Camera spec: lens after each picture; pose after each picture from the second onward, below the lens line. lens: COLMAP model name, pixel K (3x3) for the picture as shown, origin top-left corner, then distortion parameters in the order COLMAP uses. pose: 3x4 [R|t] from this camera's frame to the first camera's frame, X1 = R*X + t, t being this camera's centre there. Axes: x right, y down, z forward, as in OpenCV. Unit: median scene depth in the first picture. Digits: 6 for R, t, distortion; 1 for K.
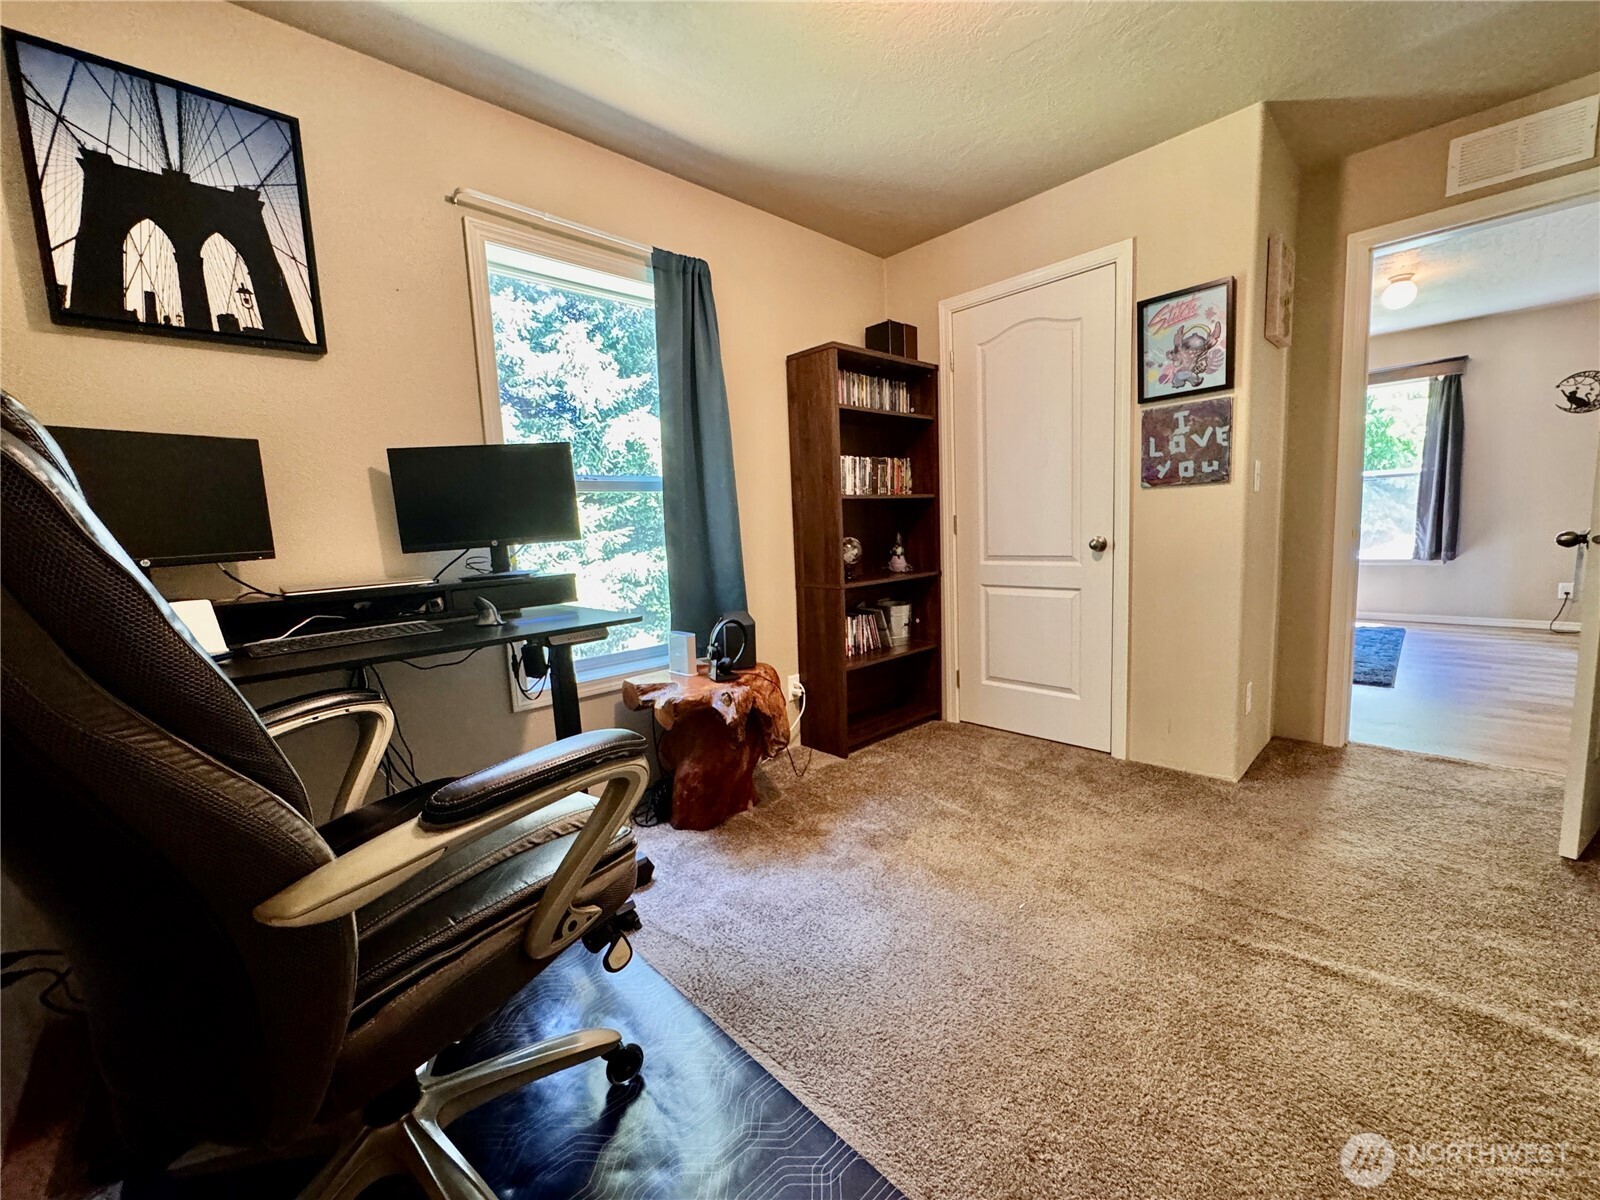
lens RADIAL K [[637.3, 0, 804.4], [0, 637.3, 593.6], [0, 0, 1]] dist [0.002499, 0.000373]
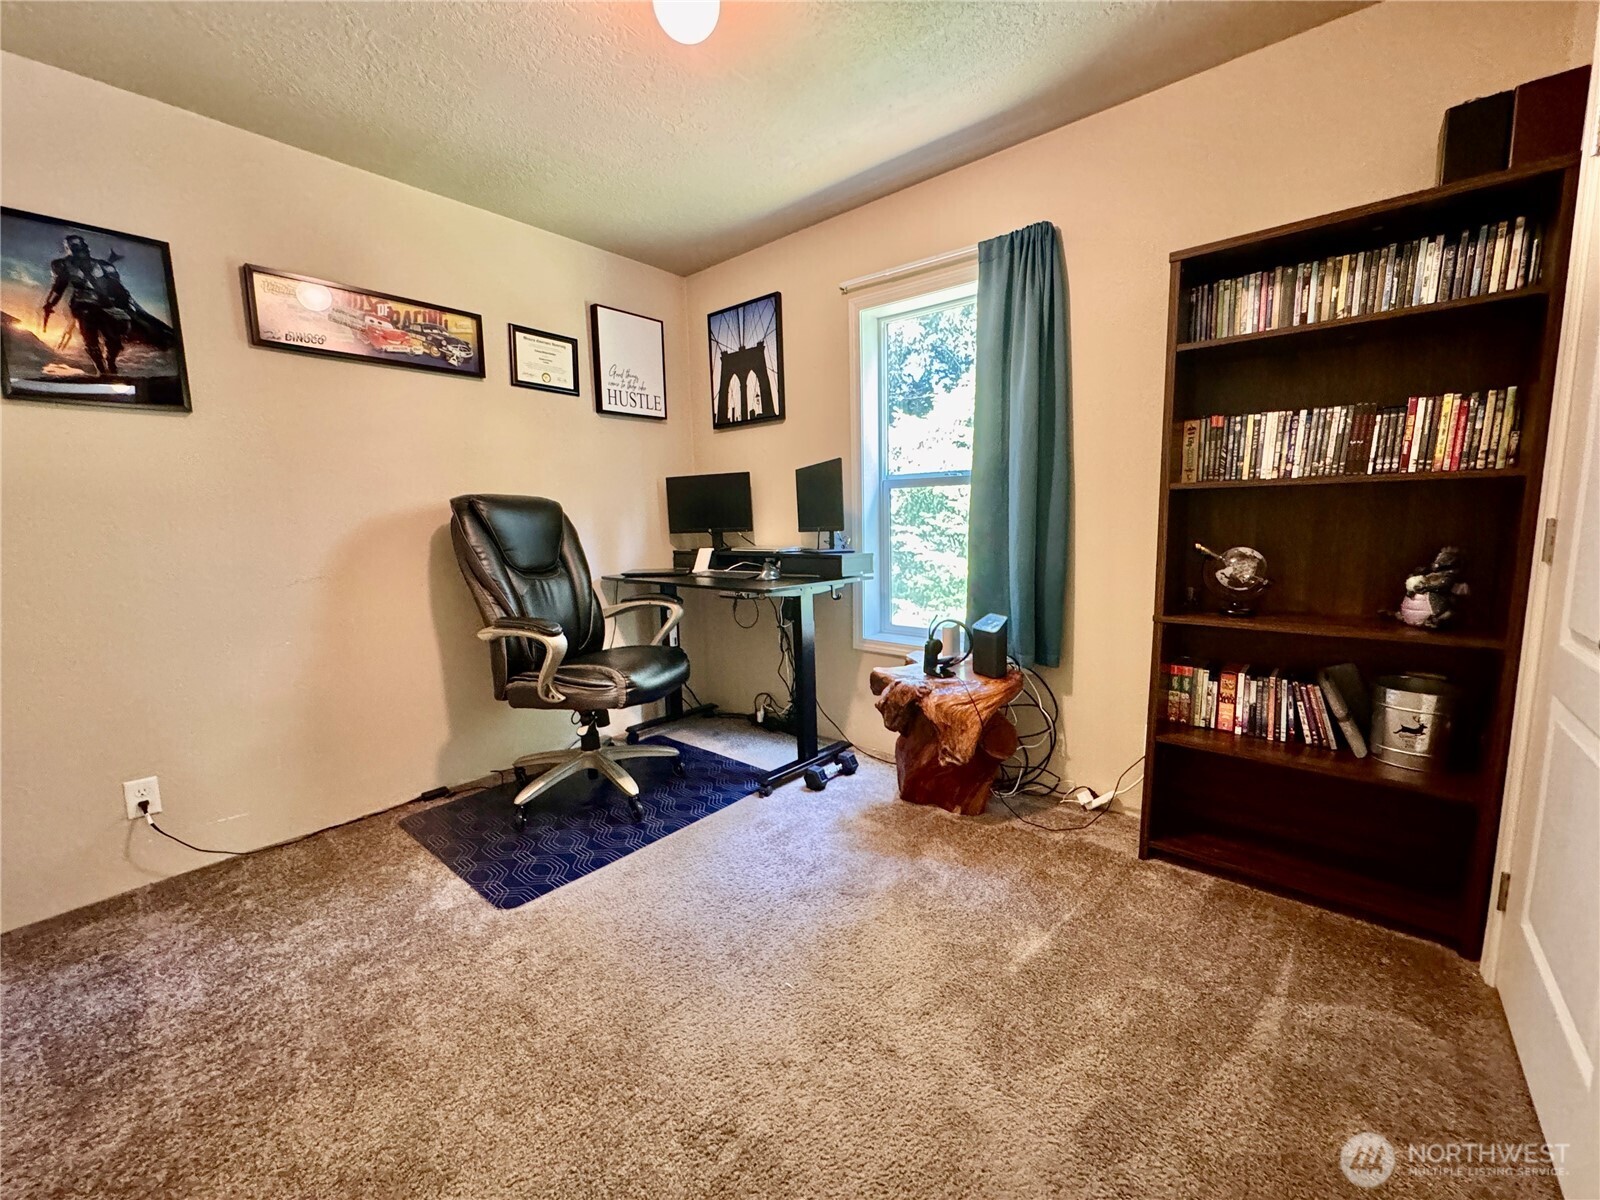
lens RADIAL K [[637.3, 0, 810.4], [0, 637.3, 597.4], [0, 0, 1]] dist [0.002499, 0.000373]
pose [[0.131340, 0.165468, -0.977430, 0.795081], [-0.093852, 0.983618, 0.153904, -0.121188], [0.986885, 0.071520, 0.144718, 0.623569]]
